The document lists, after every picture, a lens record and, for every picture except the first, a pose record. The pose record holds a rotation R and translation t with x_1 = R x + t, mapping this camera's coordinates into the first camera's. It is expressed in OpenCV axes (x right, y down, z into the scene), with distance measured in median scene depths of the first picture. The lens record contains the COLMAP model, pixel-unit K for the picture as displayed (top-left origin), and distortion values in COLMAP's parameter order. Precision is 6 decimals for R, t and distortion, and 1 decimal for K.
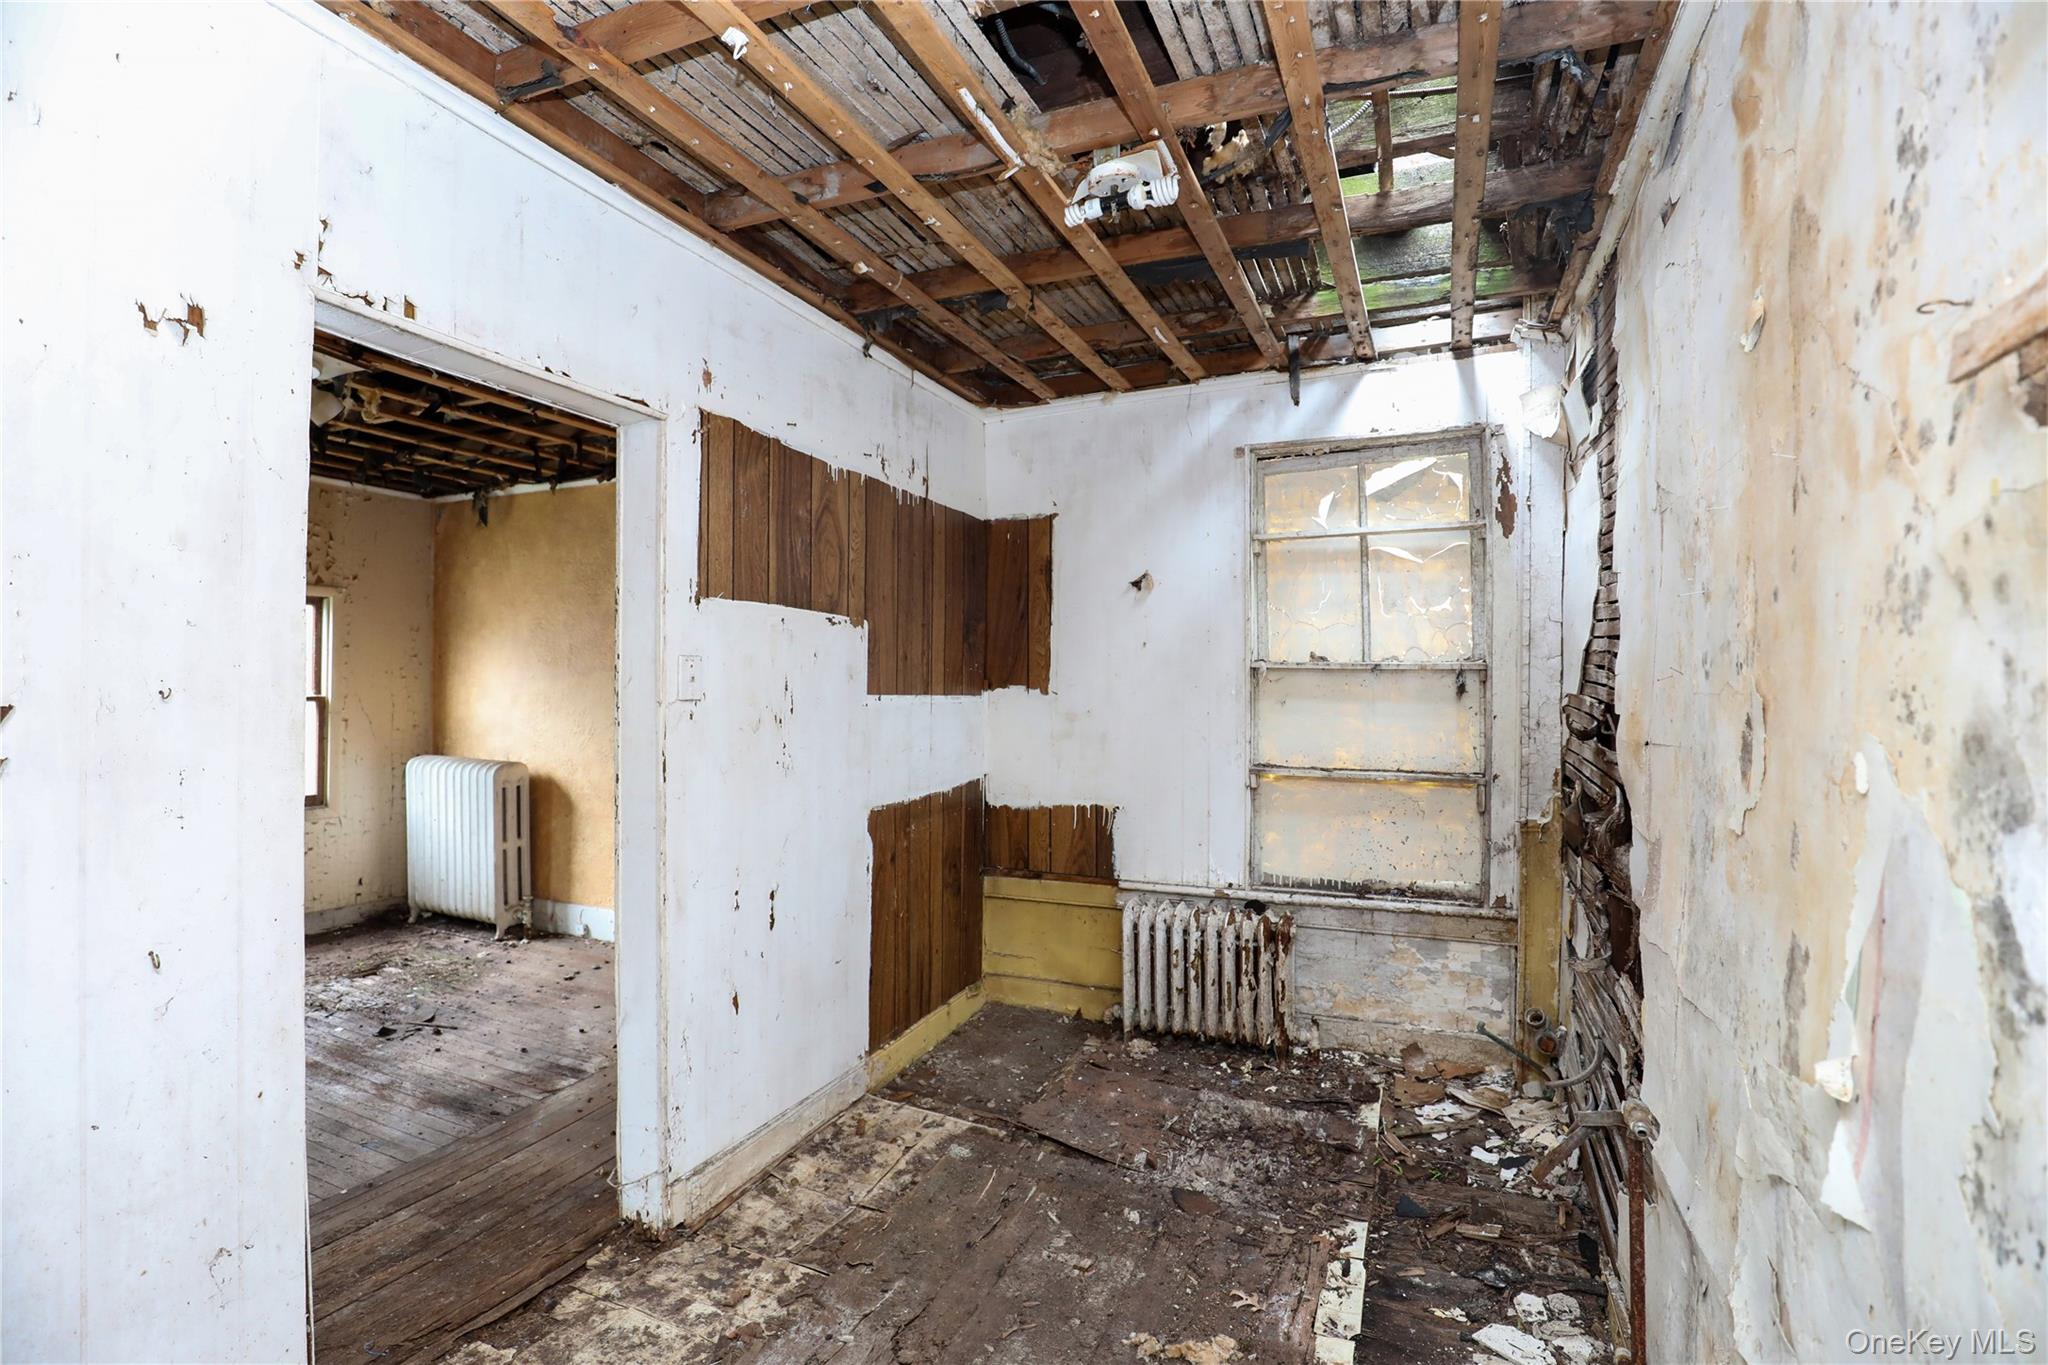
lens RADIAL K [[942.0, 0, 1020.8], [0, 942.0, 694.6], [0, 0, 1]] dist [-0.032727, 0.006000]
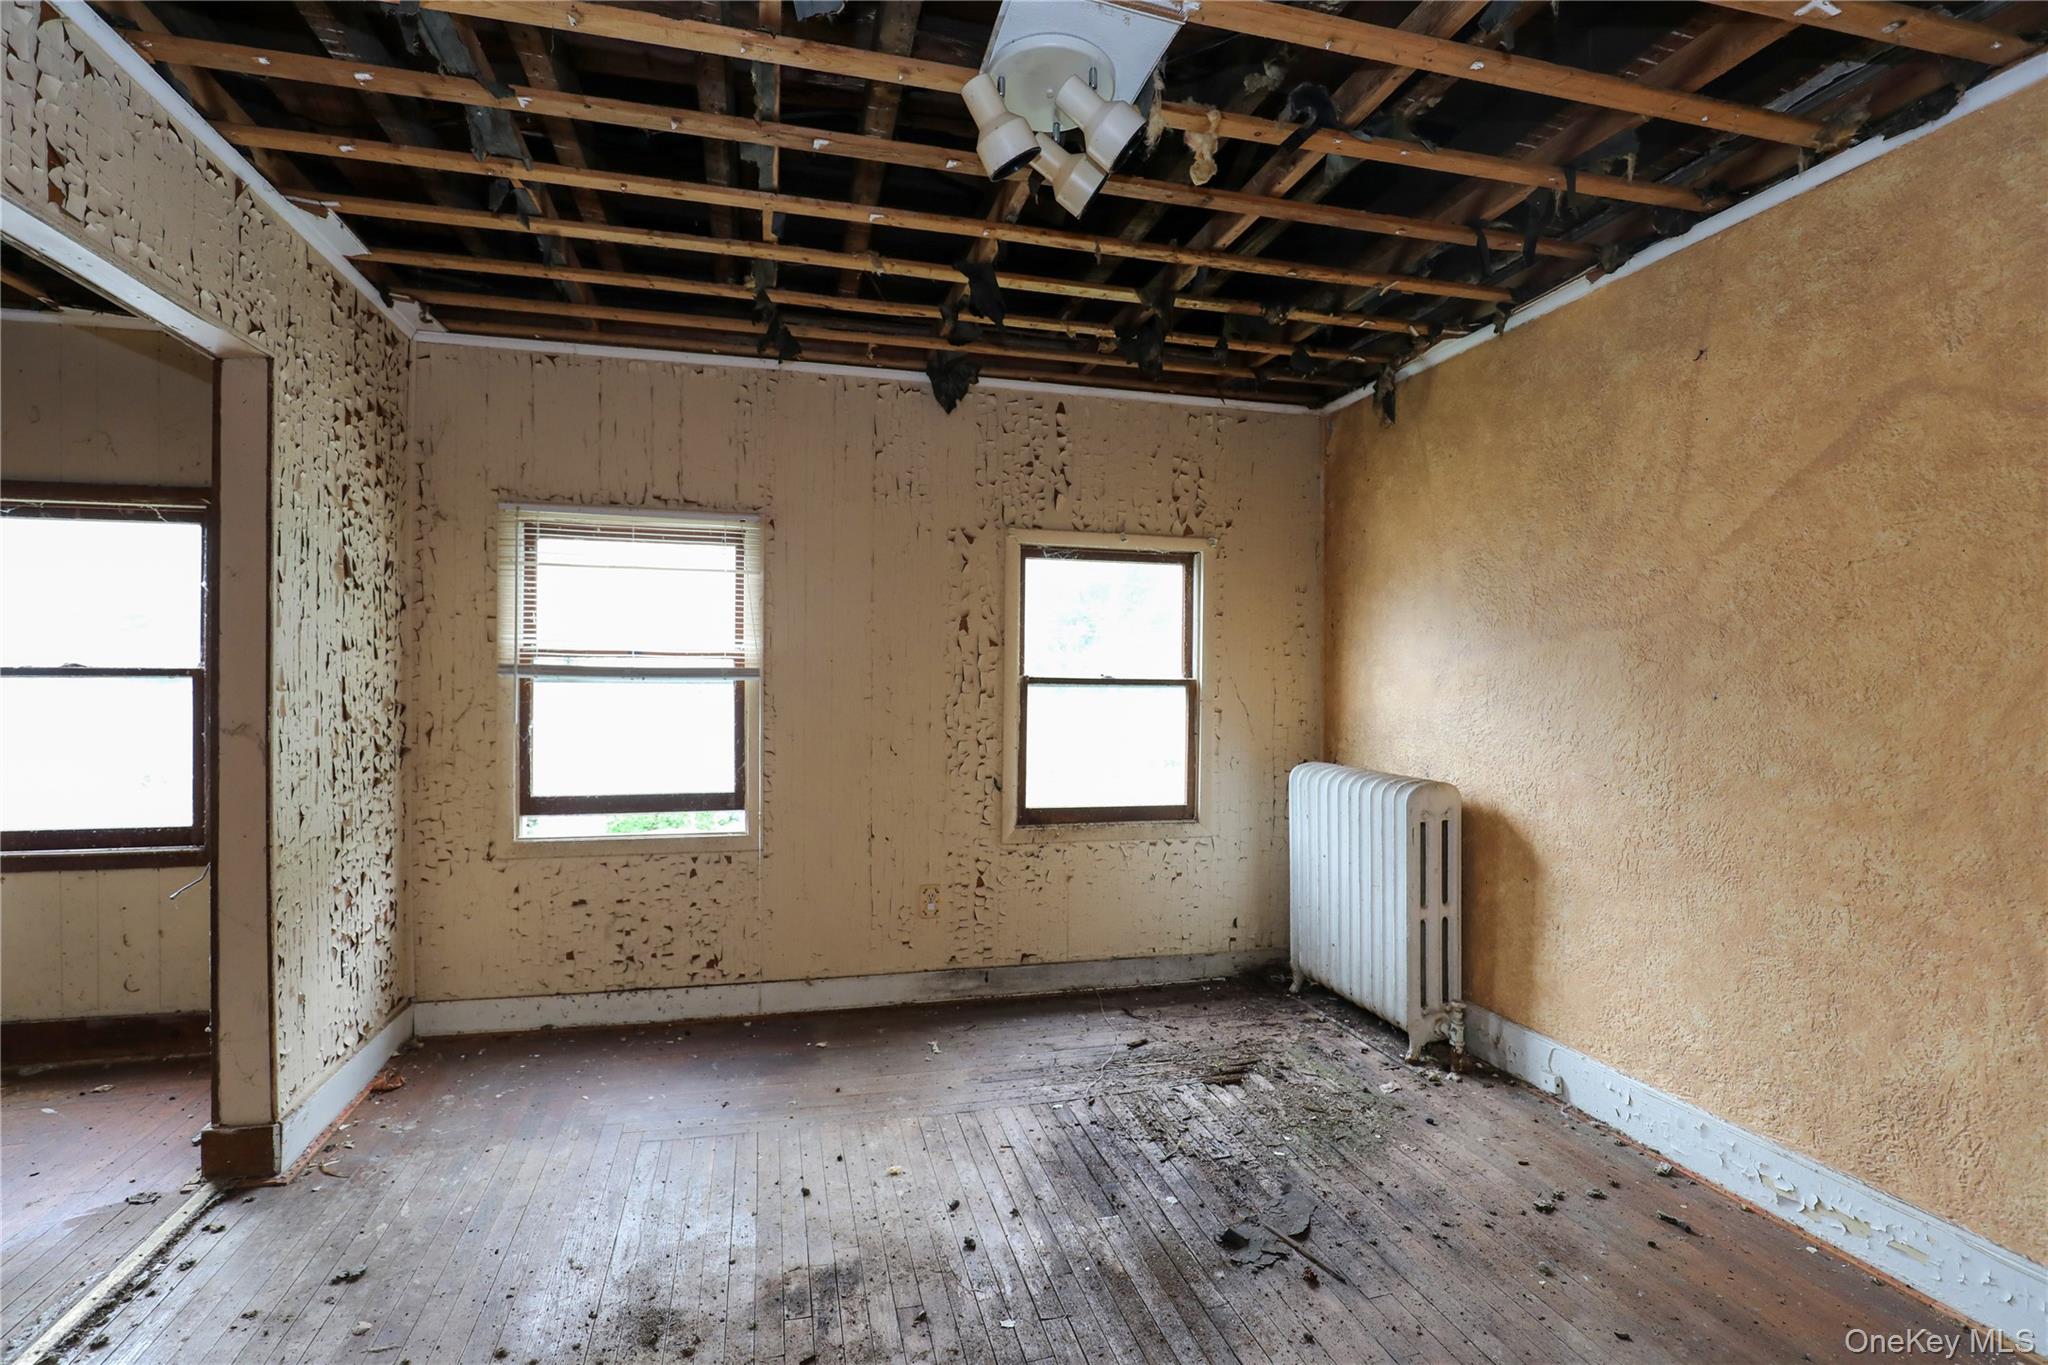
lens RADIAL K [[942.0, 0, 979.2], [0, 942.0, 679.3], [0, 0, 1]] dist [-0.032727, 0.006000]
pose [[0.599414, -0.006499, -0.800413, -0.223934], [-0.002802, 0.999944, -0.010218, 0.009950], [0.800434, 0.008367, 0.599362, 0.374258]]
